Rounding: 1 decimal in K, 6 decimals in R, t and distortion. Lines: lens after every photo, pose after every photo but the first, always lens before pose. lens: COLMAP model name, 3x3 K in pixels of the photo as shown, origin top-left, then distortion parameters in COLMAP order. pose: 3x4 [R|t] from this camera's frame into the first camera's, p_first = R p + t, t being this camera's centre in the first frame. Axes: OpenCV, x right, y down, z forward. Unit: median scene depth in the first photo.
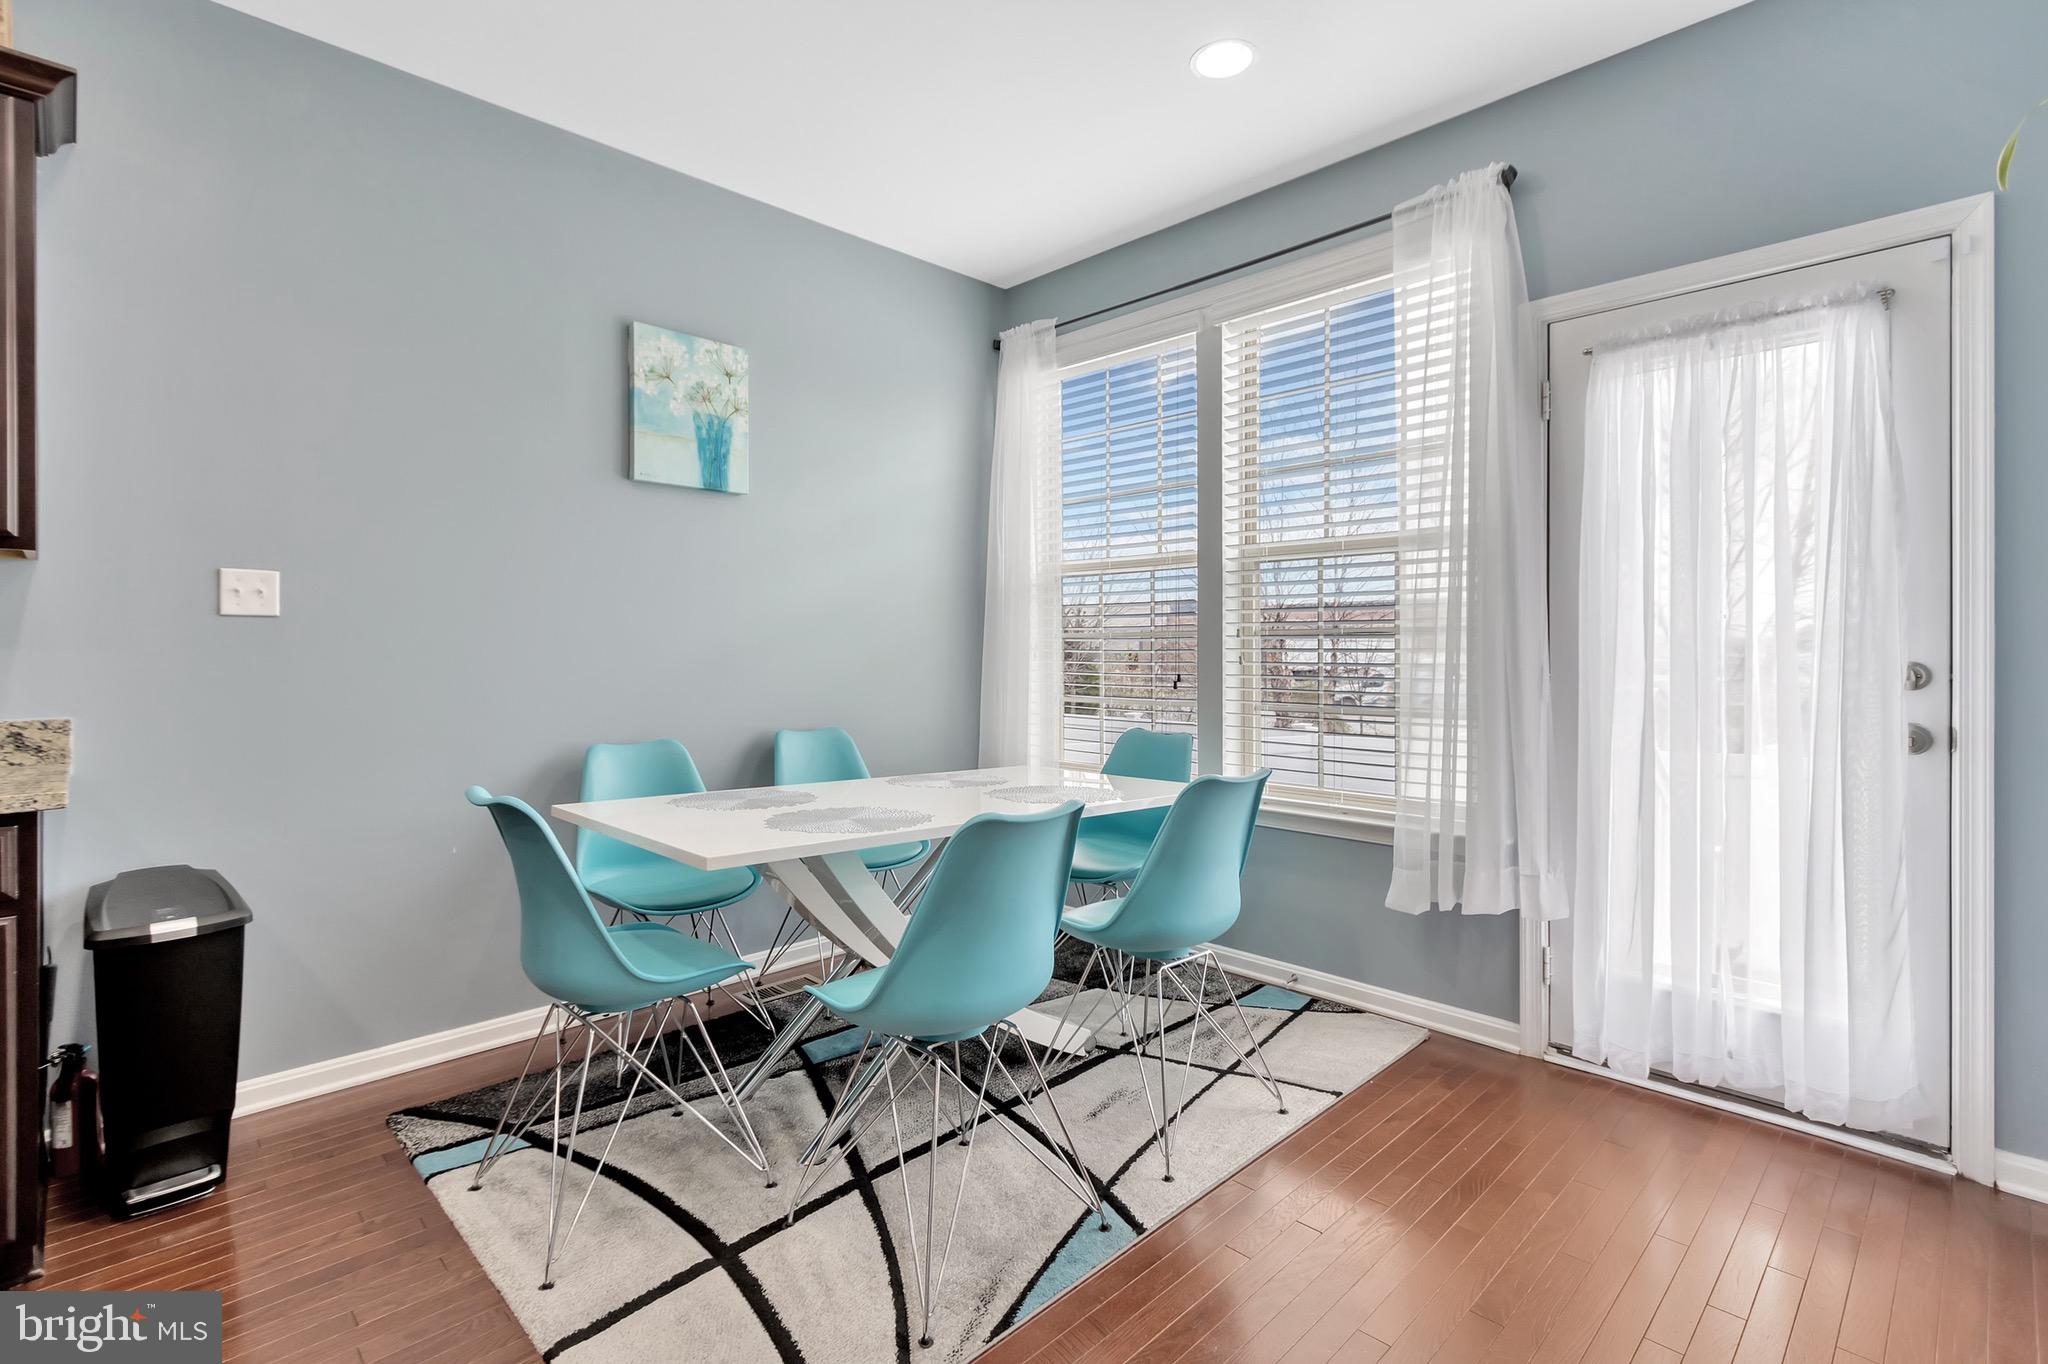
lens RADIAL K [[945.2, 0, 1015.5], [0, 945.2, 651.6], [0, 0, 1]] dist [0.008577, -0.004643]
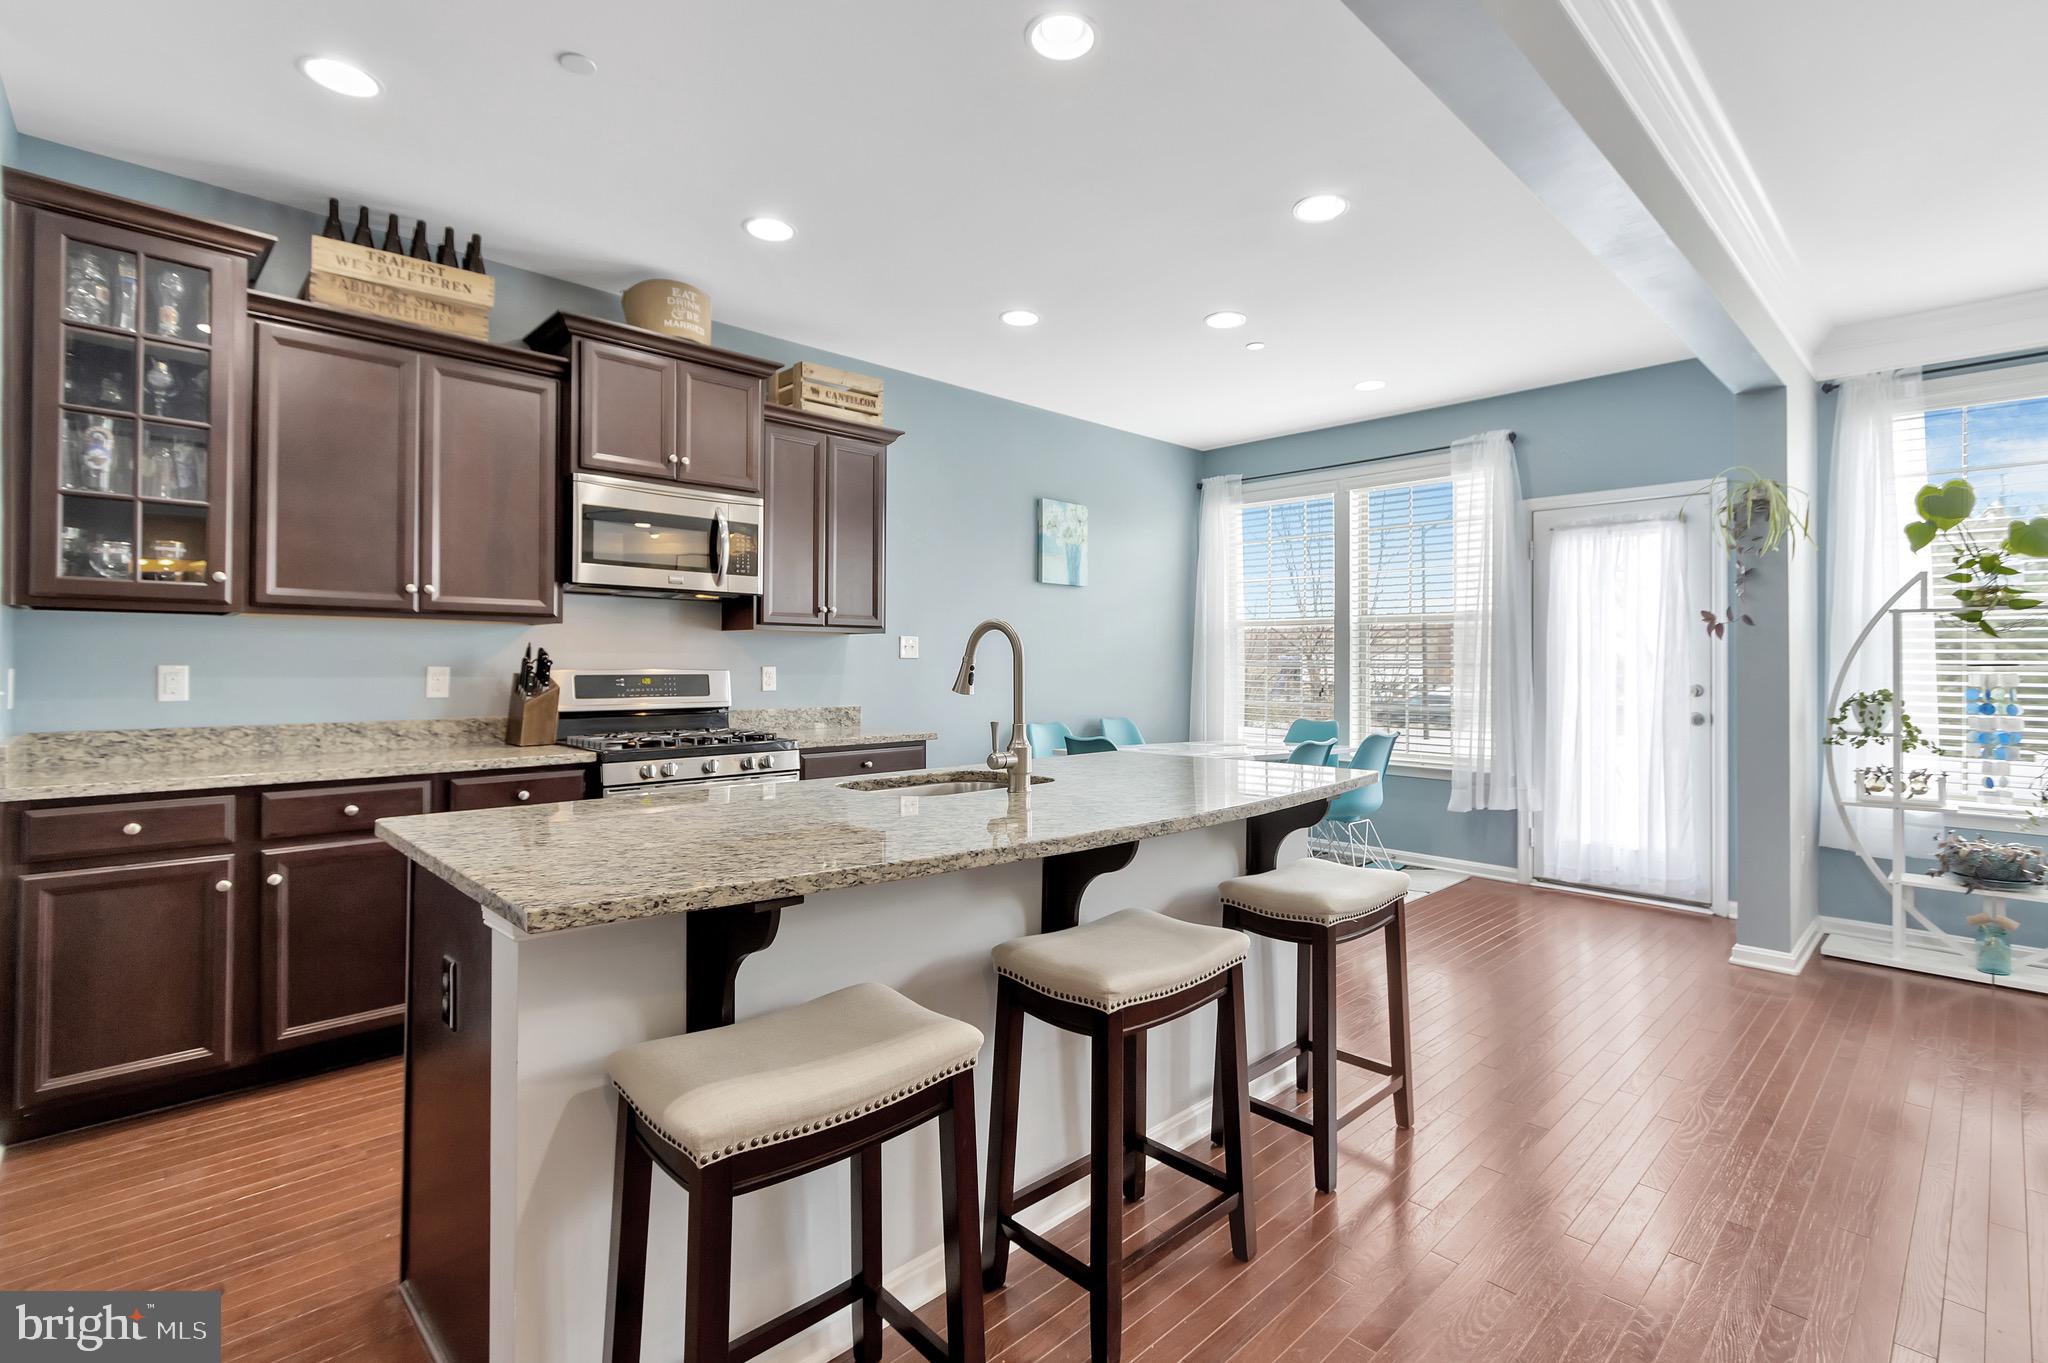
lens RADIAL K [[945.2, 0, 1026.7], [0, 945.2, 658.2], [0, 0, 1]] dist [0.008577, -0.004643]
pose [[0.999979, 0.004619, -0.004641, -0.469726], [-0.004659, 0.999950, -0.008816, -0.017998], [0.004601, 0.008838, 0.999950, -0.953339]]
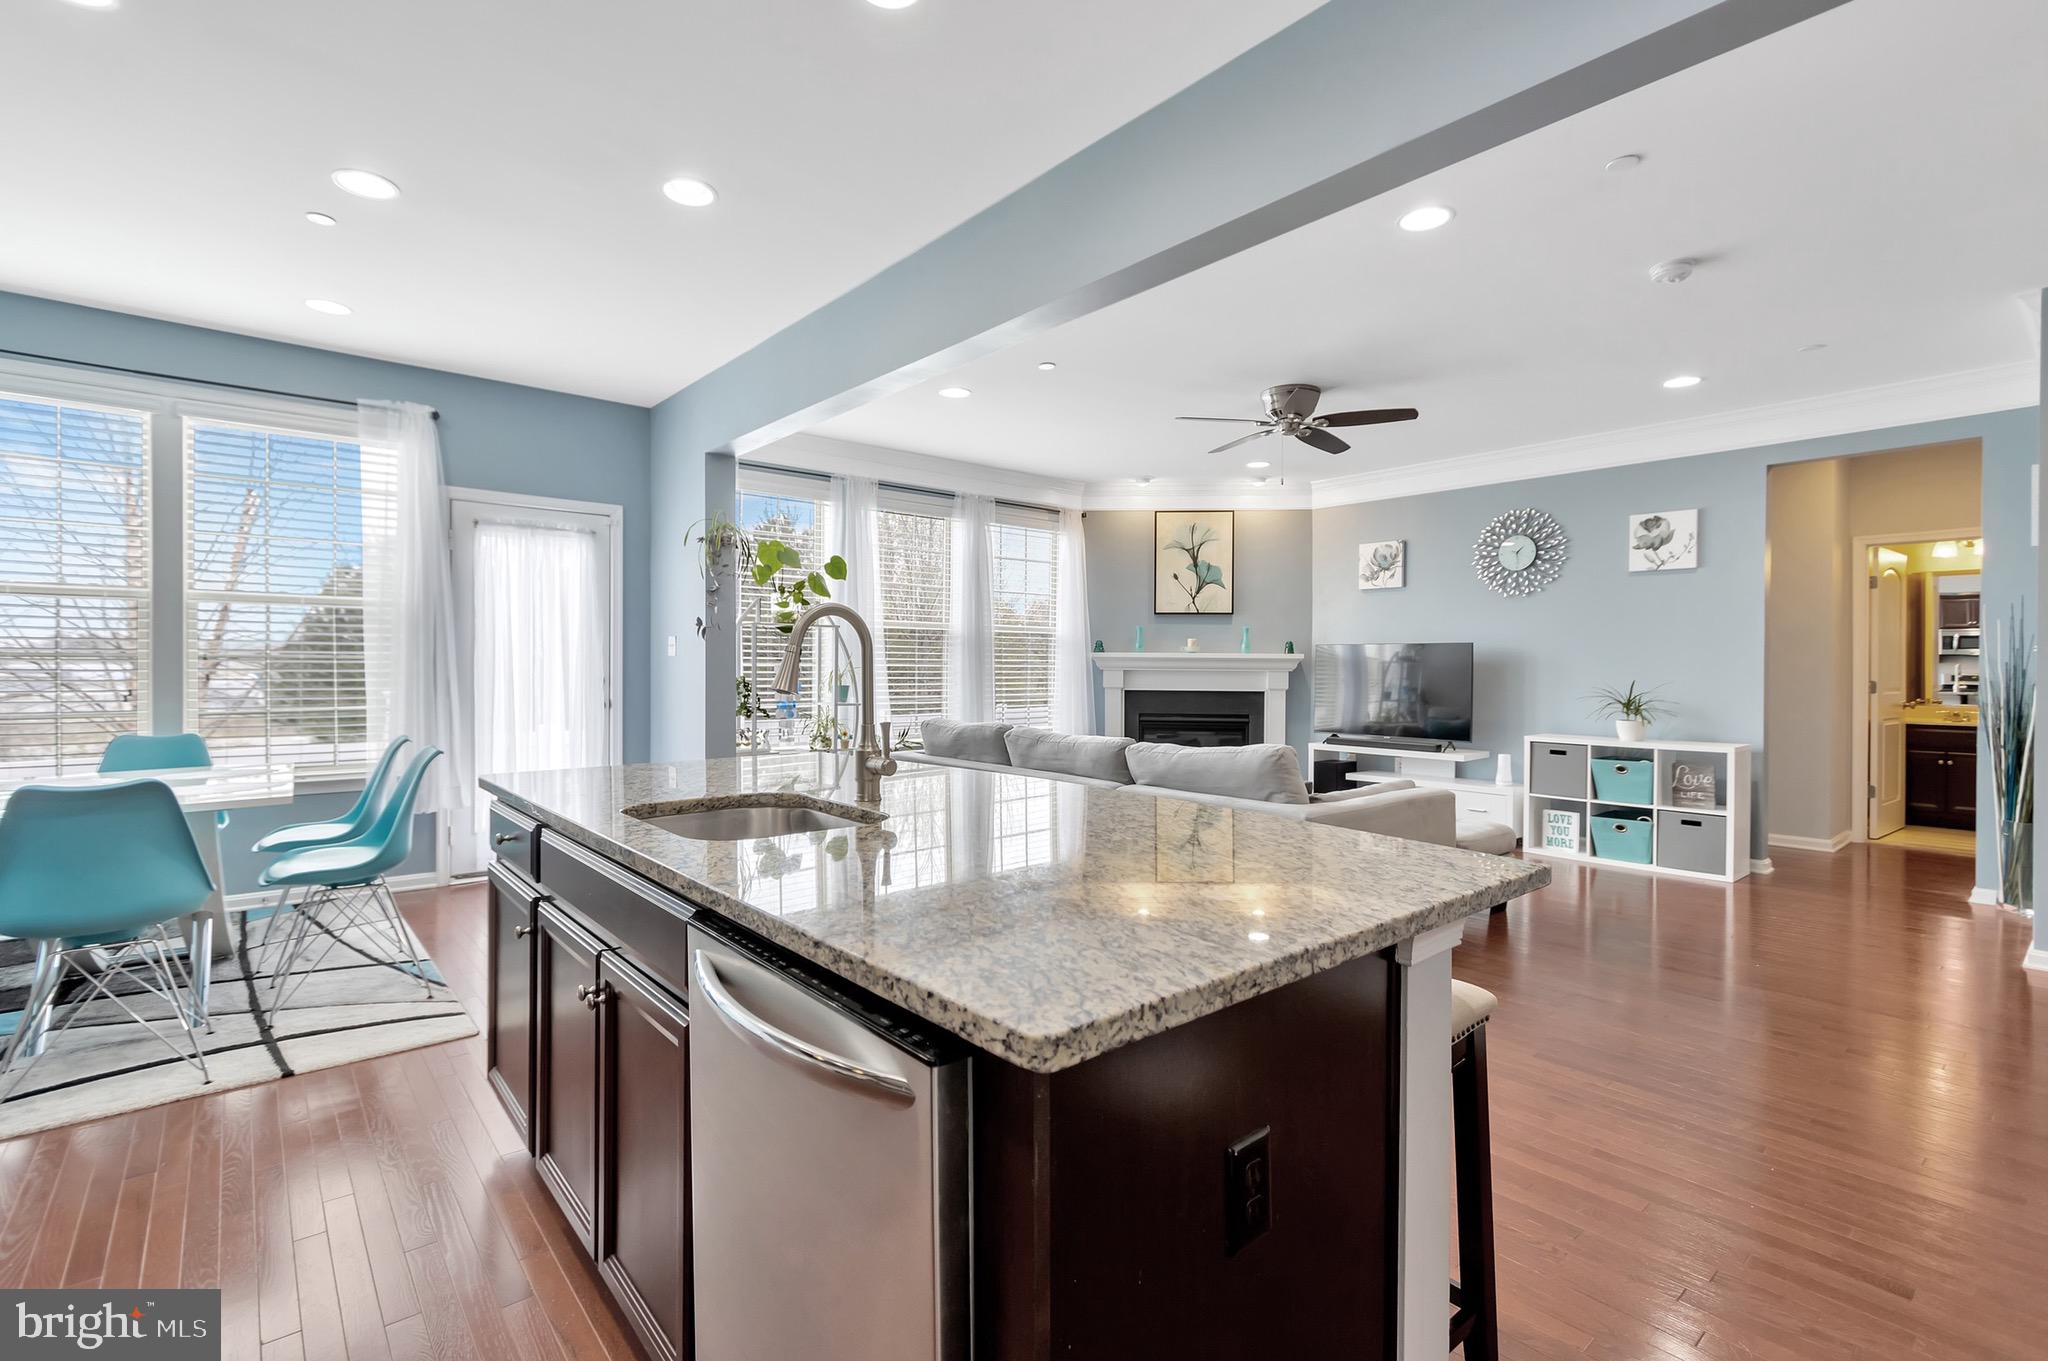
lens RADIAL K [[945.2, 0, 1014.3], [0, 945.2, 670.1], [0, 0, 1]] dist [0.008577, -0.004643]
pose [[0.079939, -0.002258, 0.996797, -1.225124], [-0.002965, 0.999992, 0.002503, -0.009490], [-0.996795, -0.003156, 0.079932, -0.277581]]
